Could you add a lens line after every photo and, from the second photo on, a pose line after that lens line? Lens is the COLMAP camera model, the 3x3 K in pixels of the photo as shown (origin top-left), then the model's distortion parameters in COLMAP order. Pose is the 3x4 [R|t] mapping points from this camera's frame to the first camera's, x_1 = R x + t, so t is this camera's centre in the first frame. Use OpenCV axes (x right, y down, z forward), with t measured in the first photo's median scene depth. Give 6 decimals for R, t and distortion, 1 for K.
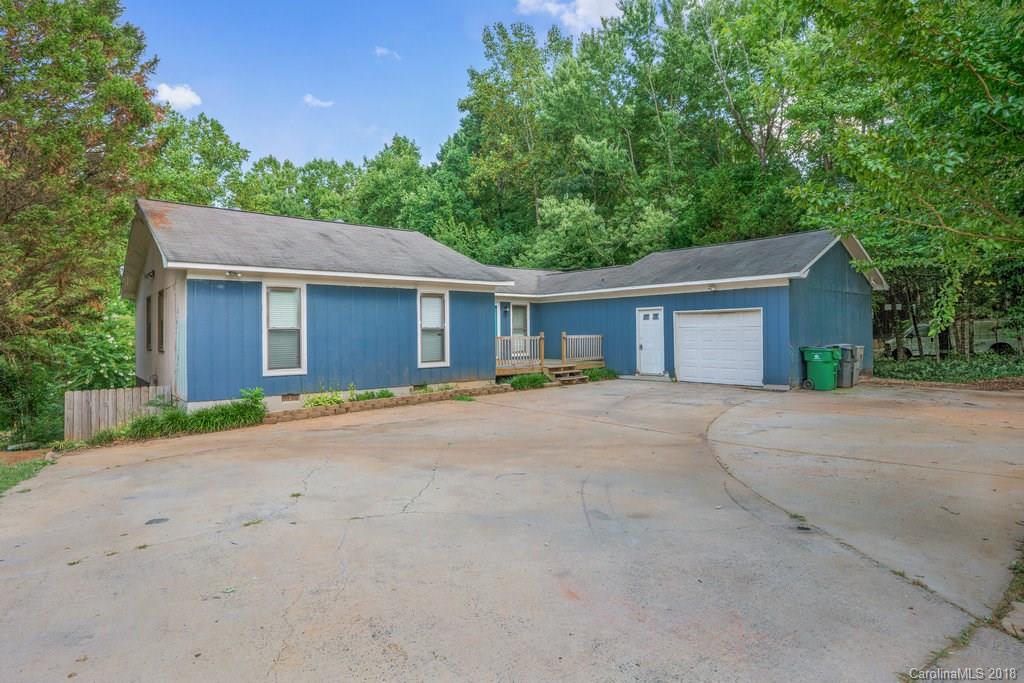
lens RADIAL K [[532.7, 0, 508.9], [0, 532.7, 332.0], [0, 0, 1]] dist [-0.001129, 0.001298]
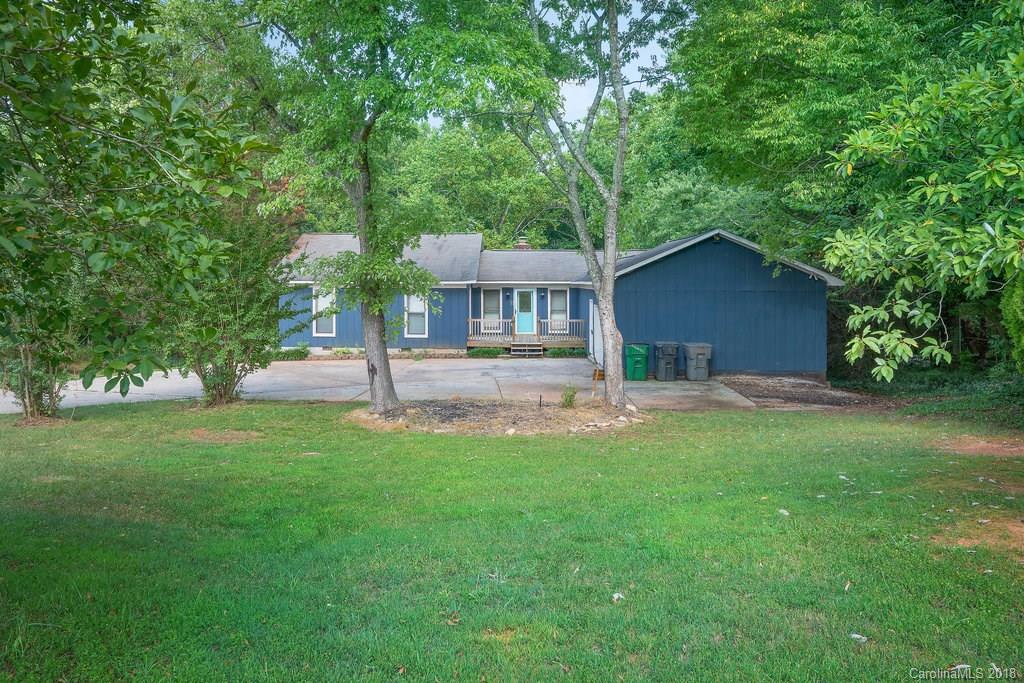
lens RADIAL K [[532.7, 0, 508.9], [0, 532.7, 332.0], [0, 0, 1]] dist [-0.001129, 0.001298]
pose [[0.650100, 0.047635, -0.758354, 1.171308], [0.001717, 0.997938, 0.064156, -0.046085], [0.759846, -0.043010, 0.648678, 0.207530]]
